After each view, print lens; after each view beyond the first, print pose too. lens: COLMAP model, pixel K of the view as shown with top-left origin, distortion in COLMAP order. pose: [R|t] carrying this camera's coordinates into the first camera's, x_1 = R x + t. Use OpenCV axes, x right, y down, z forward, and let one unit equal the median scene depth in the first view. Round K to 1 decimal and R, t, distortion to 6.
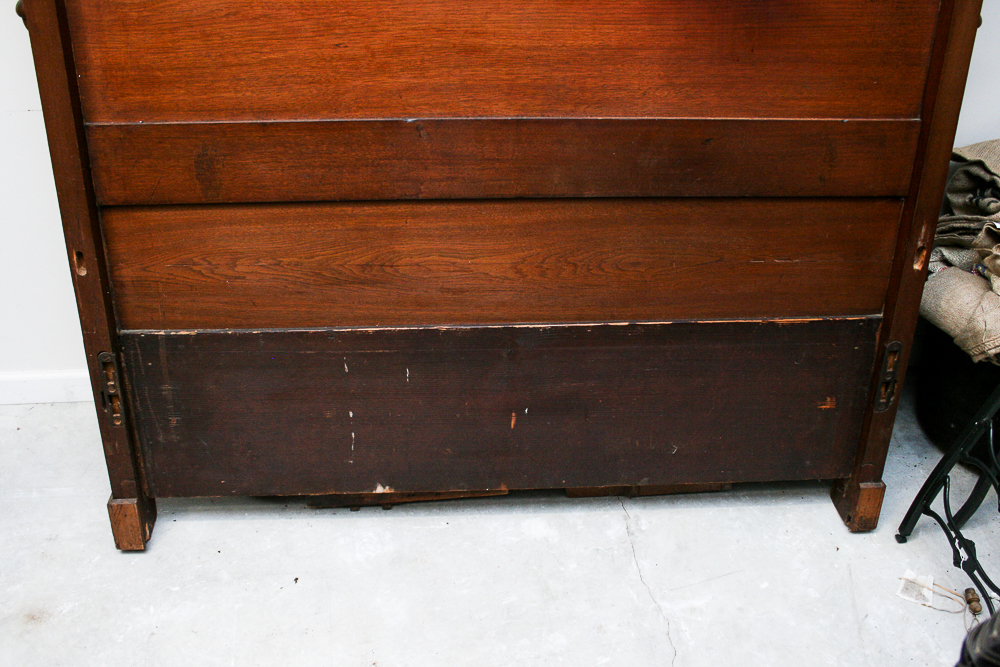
lens RADIAL K [[976.8, 0, 502.6], [0, 976.8, 343.5], [0, 0, 1]] dist [-0.083503, 0.000000]
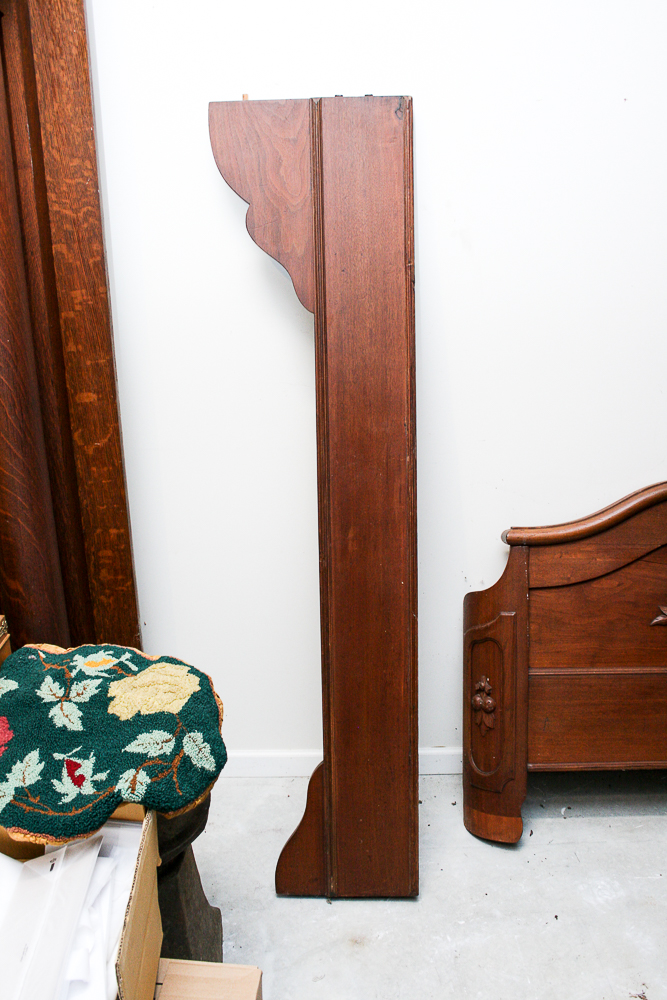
lens RADIAL K [[916.3, 0, 340.7], [0, 916.3, 501.7], [0, 0, 1]] dist [-0.093670, 0.000000]
pose [[0.995854, -0.002836, -0.090925, -0.401488], [-0.022992, 0.959214, -0.281743, 0.064560], [0.088015, 0.282665, 0.955172, -0.285401]]
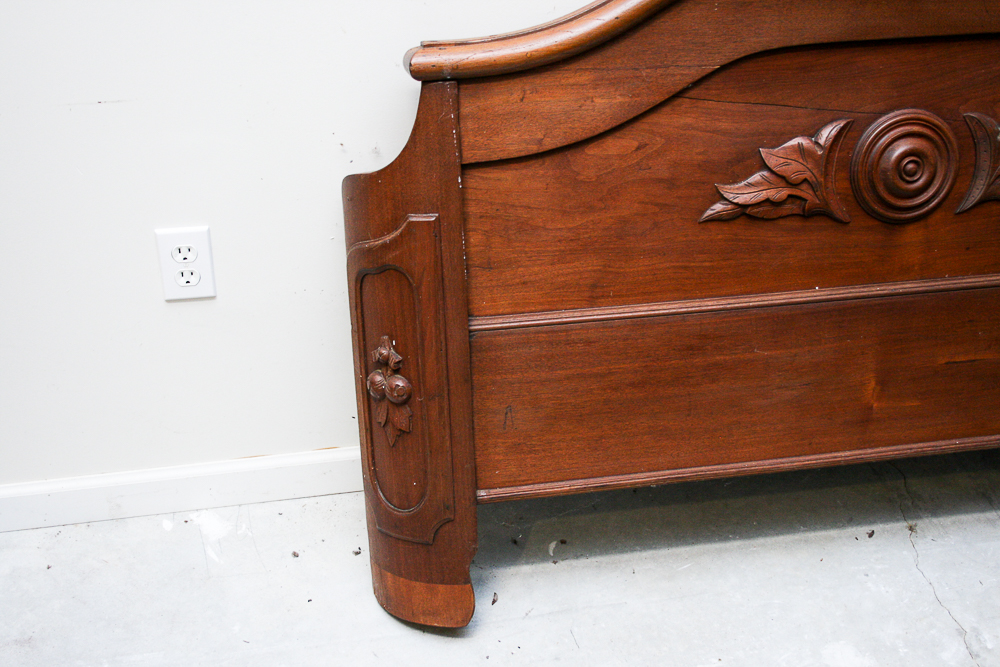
lens RADIAL K [[1359.3, 0, 510.1], [0, 1359.3, 343.6], [0, 0, 1]] dist [-0.032909, 0.000000]
pose [[0.995745, -0.059304, 0.070531, -0.294964], [0.058616, 0.998211, 0.011789, -0.071351], [-0.071104, -0.007605, 0.997440, 0.041354]]
